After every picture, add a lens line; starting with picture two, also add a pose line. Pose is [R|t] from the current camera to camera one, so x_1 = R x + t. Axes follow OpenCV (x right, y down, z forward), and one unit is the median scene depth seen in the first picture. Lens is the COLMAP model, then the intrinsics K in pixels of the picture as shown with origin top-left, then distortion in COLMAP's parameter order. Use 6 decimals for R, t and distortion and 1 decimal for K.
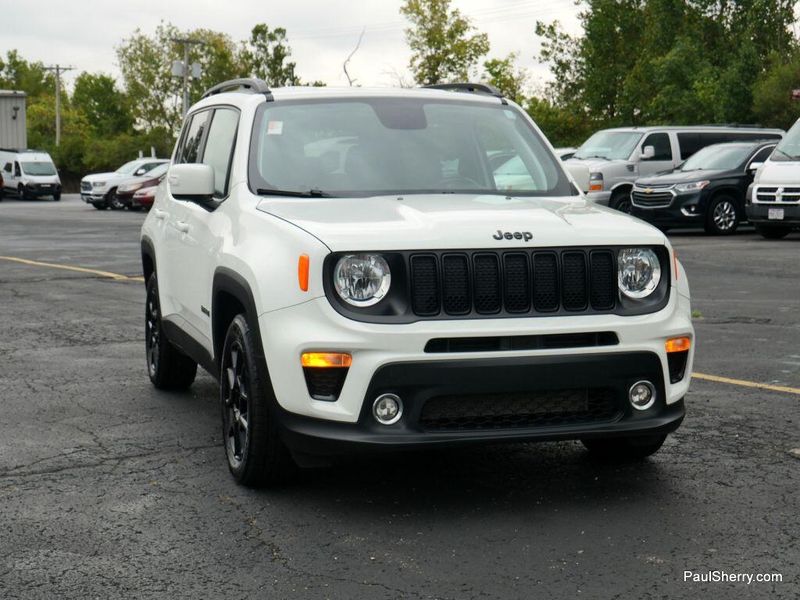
lens RADIAL K [[1556.0, 0, 460.7], [0, 1556.0, 300.2], [0, 0, 1]] dist [0.101465, -0.175379]
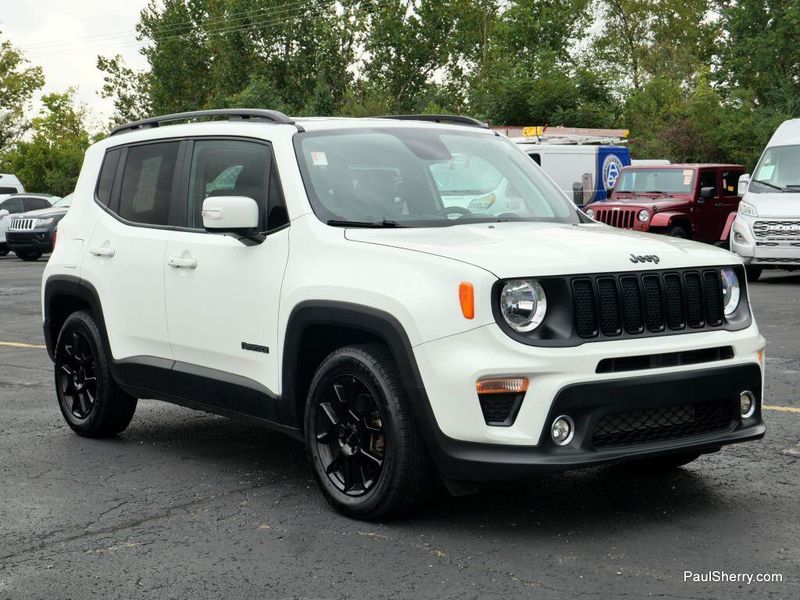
lens RADIAL K [[1556.0, 0, 460.7], [0, 1556.0, 300.2], [0, 0, 1]] dist [0.101465, -0.175379]
pose [[0.939271, -0.034601, 0.341428, -0.390646], [0.042892, 0.998939, -0.016762, -0.001045], [-0.340486, 0.030388, 0.939759, 0.050079]]
